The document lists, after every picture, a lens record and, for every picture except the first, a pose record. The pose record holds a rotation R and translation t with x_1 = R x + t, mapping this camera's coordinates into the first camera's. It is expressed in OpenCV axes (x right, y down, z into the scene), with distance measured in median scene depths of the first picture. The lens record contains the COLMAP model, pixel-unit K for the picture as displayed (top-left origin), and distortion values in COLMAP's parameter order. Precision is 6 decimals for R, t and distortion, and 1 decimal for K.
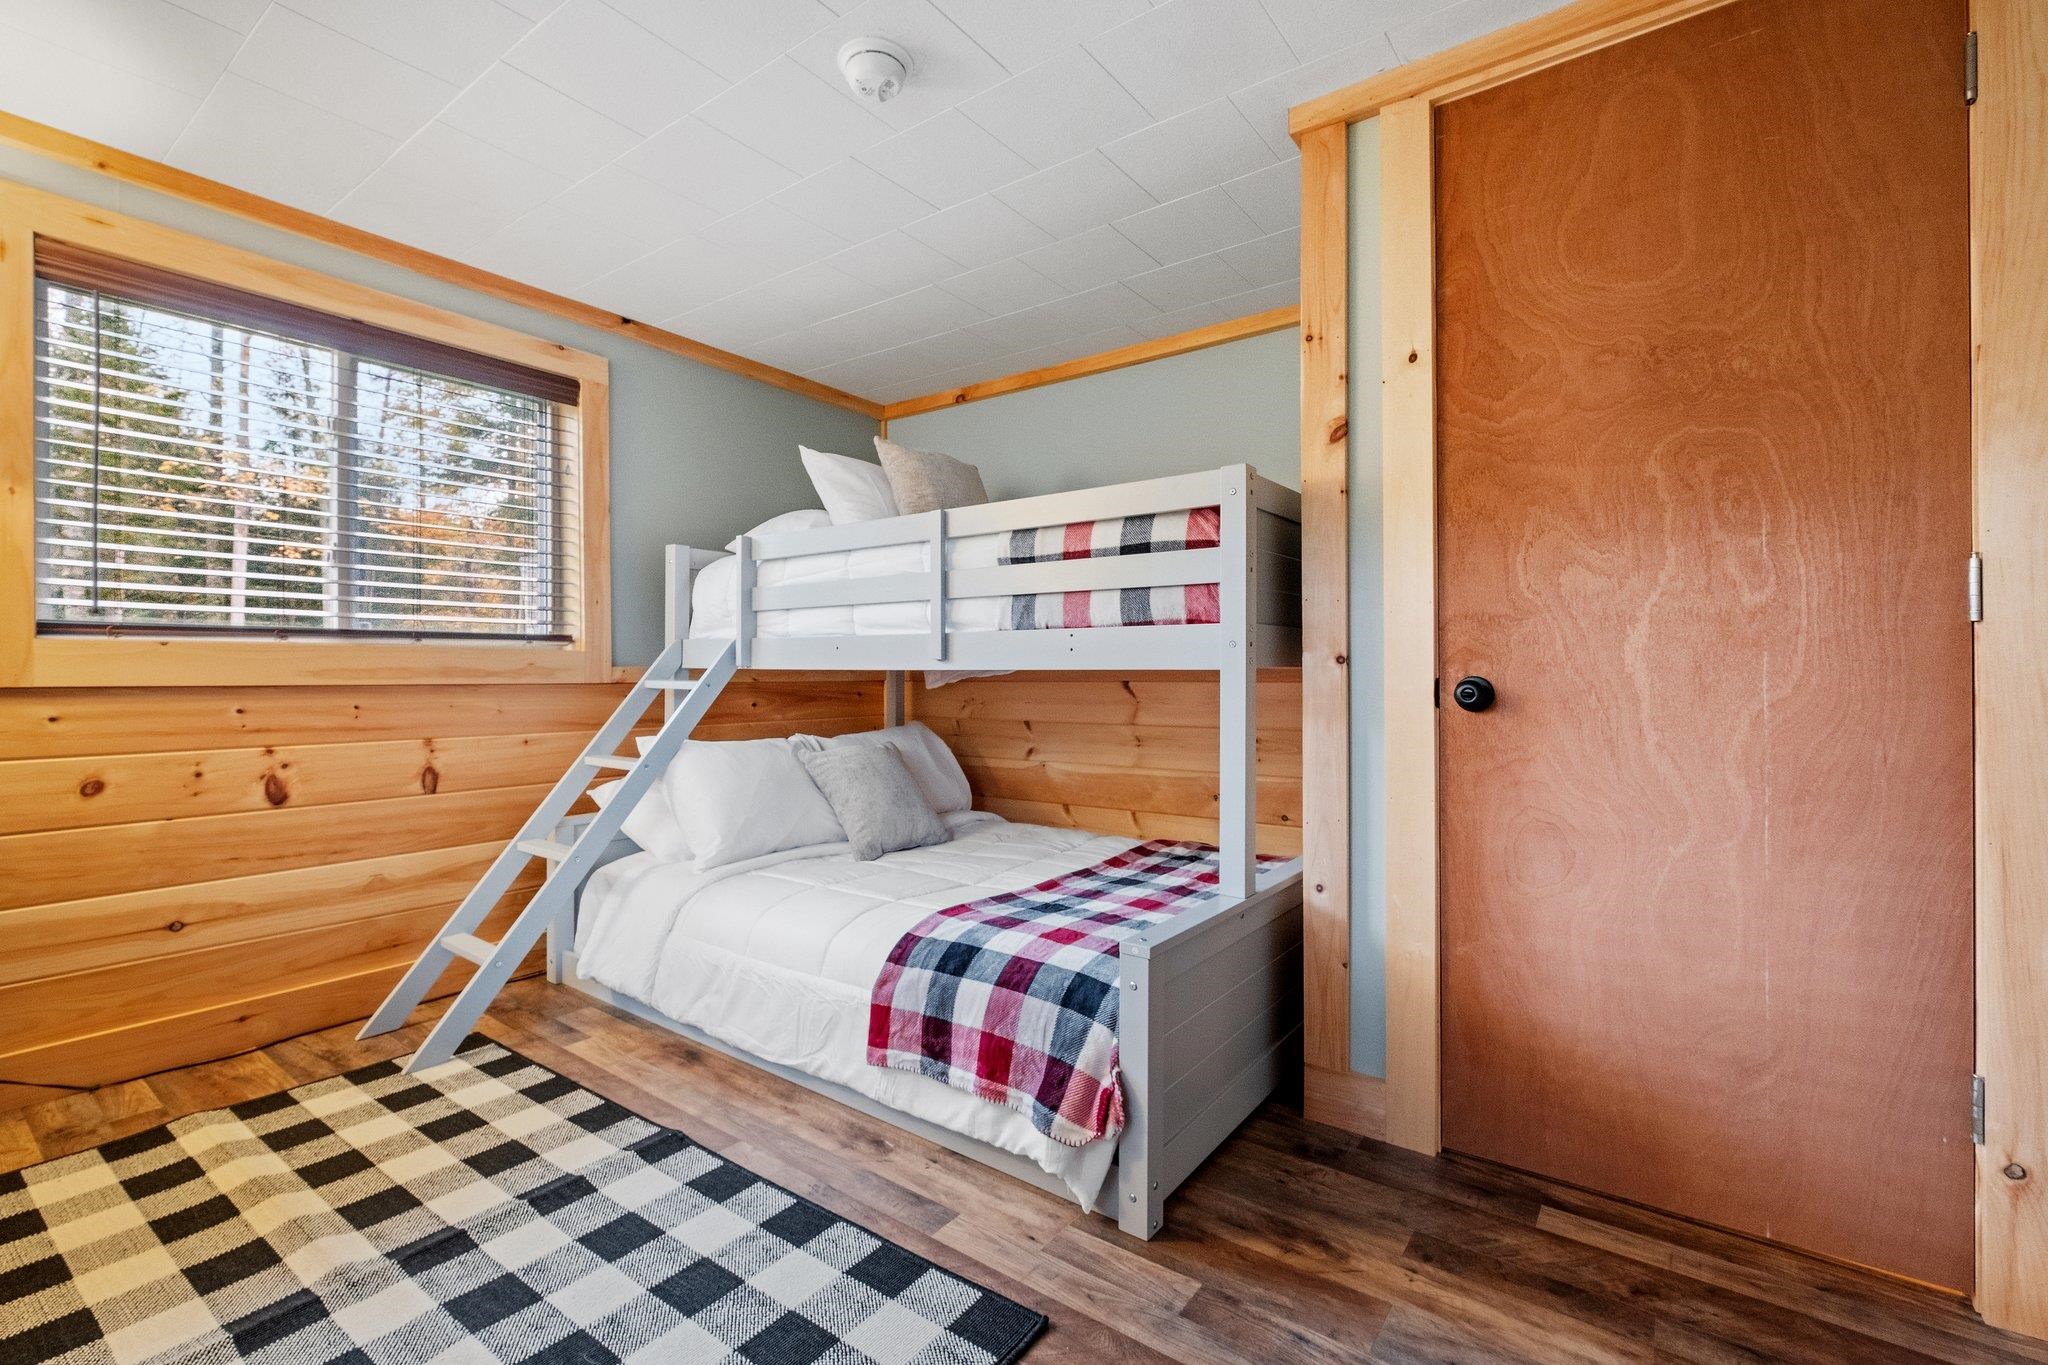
lens RADIAL K [[896.9, 0, 1019.3], [0, 896.9, 675.3], [0, 0, 1]] dist [-0.006501, -0.001138]
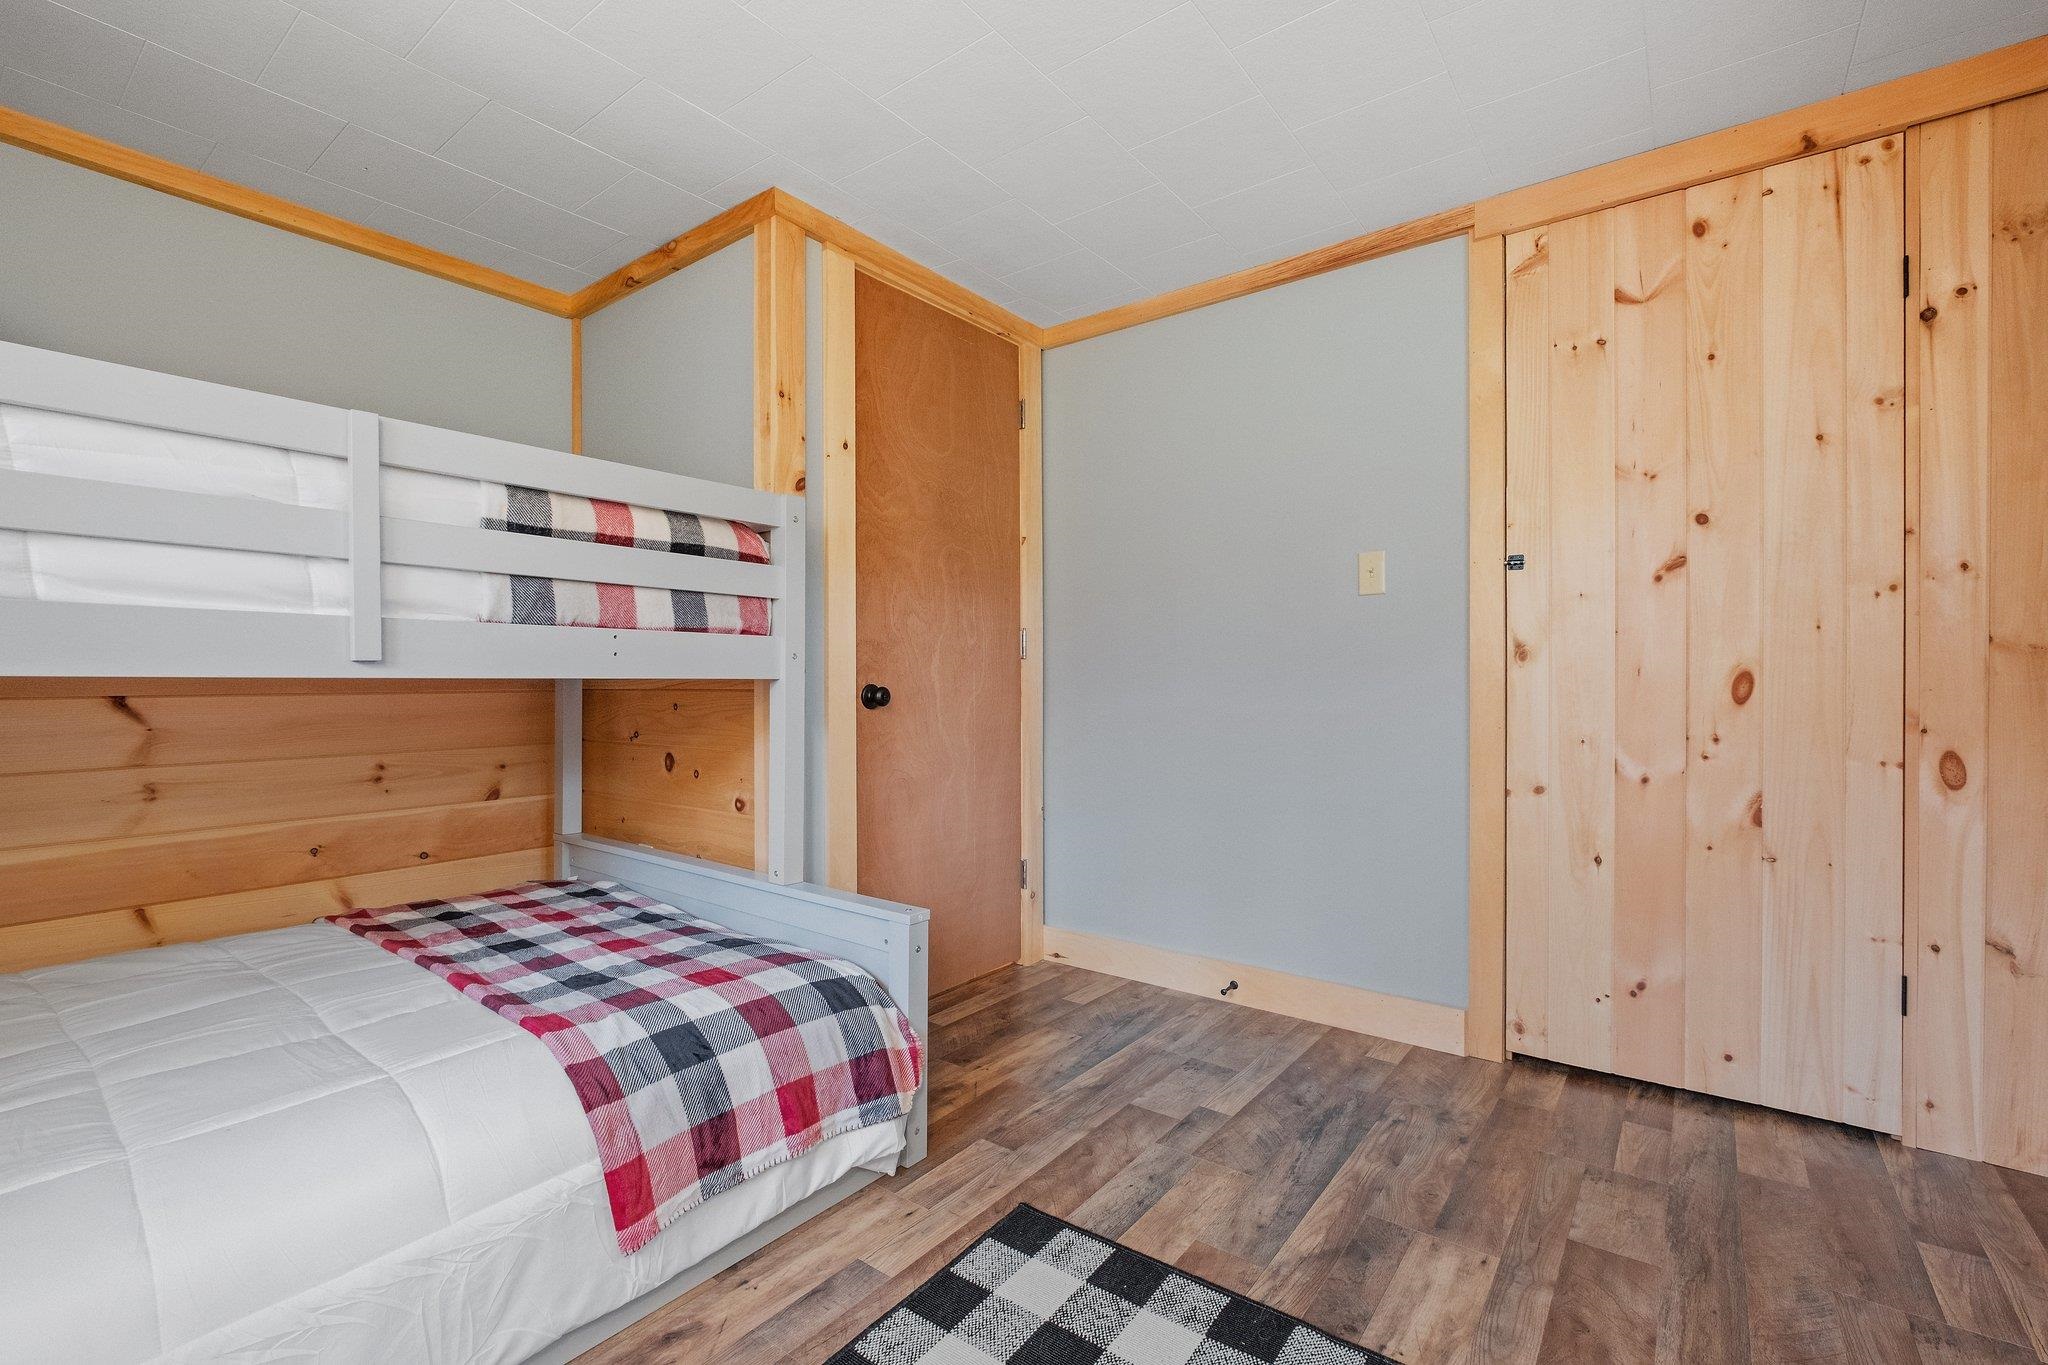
lens RADIAL K [[896.9, 0, 1018.1], [0, 896.9, 679.5], [0, 0, 1]] dist [-0.006501, -0.001138]
pose [[0.010671, 0.000344, 0.999943, -0.787229], [0.003353, 0.999994, -0.000379, -0.004322], [-0.999937, 0.003357, 0.010670, 0.643070]]
